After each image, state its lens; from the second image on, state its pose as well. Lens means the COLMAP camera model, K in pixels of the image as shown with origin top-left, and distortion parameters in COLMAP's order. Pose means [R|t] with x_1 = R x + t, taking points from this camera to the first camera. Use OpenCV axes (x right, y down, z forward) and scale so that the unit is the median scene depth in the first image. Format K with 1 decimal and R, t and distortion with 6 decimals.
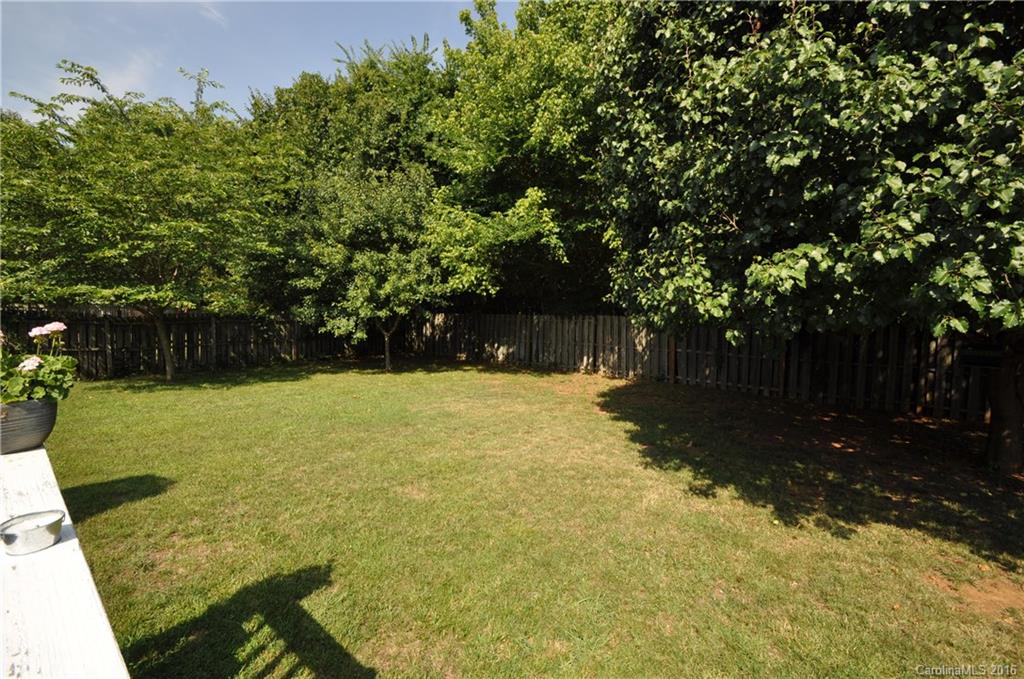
lens RADIAL K [[445.1, 0, 505.8], [0, 445.1, 330.1], [0, 0, 1]] dist [0.010168, -0.014403]
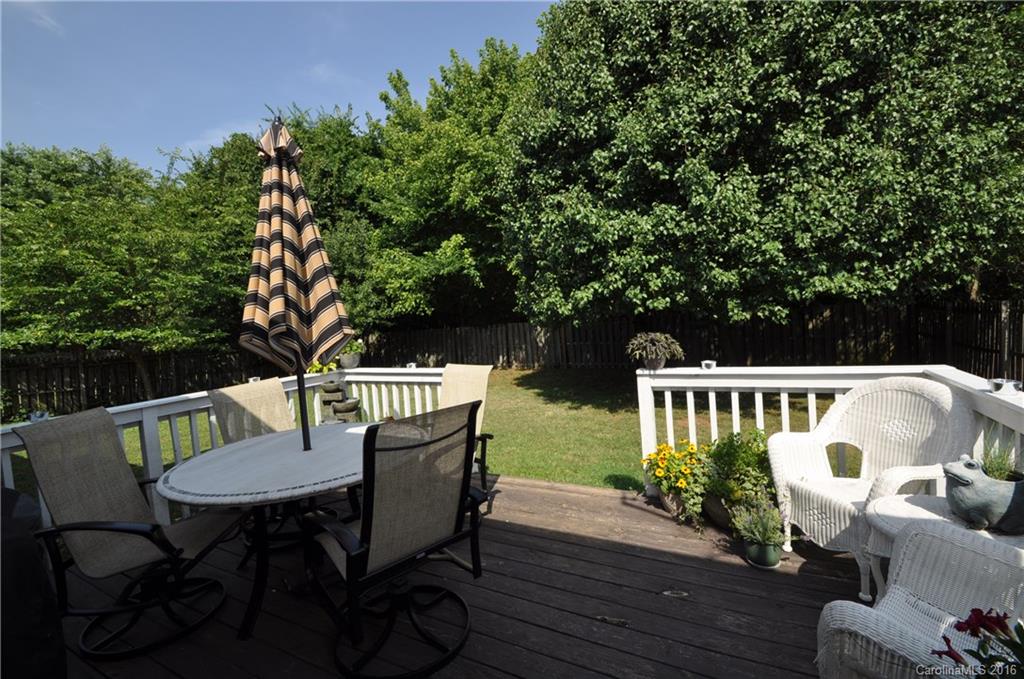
lens RADIAL K [[445.1, 0, 510.1], [0, 445.1, 334.6], [0, 0, 1]] dist [0.010168, -0.014403]
pose [[0.972565, -0.087524, 0.215537, -0.084142], [0.092376, 0.995645, -0.012523, 0.021419], [-0.213502, 0.032090, 0.976415, -0.327393]]
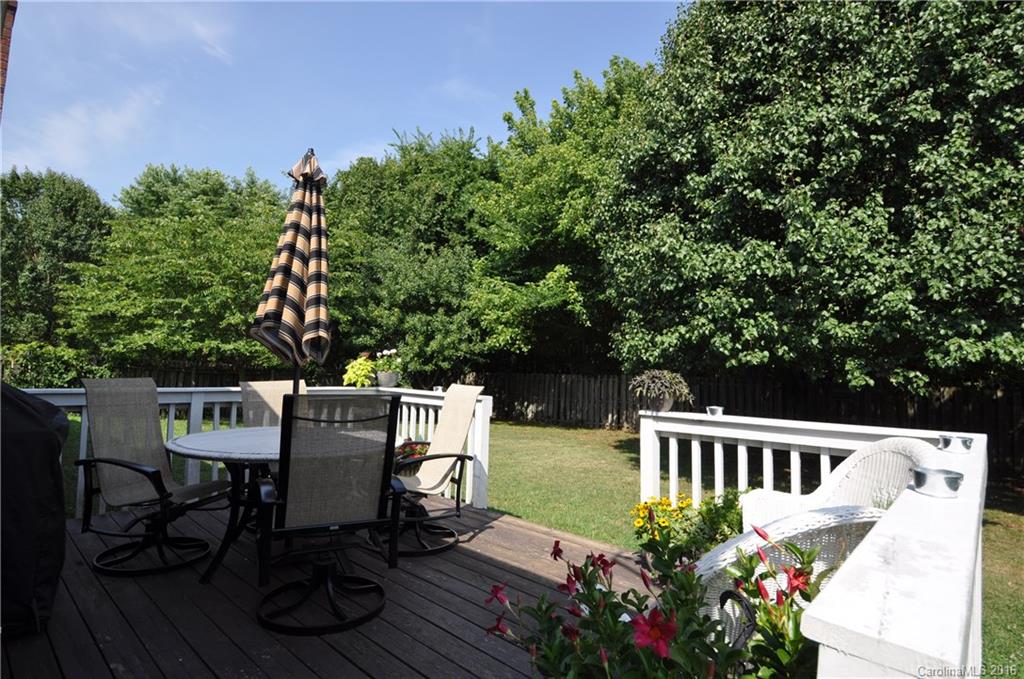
lens RADIAL K [[541.1, 0, 517.3], [0, 541.1, 335.8], [0, 0, 1]] dist [-0.016036, 0.002426]
pose [[0.999295, 0.017666, -0.033128, -0.003350], [-0.021557, 0.992414, -0.121037, 0.045425], [0.030738, 0.121666, 0.992095, -0.386871]]
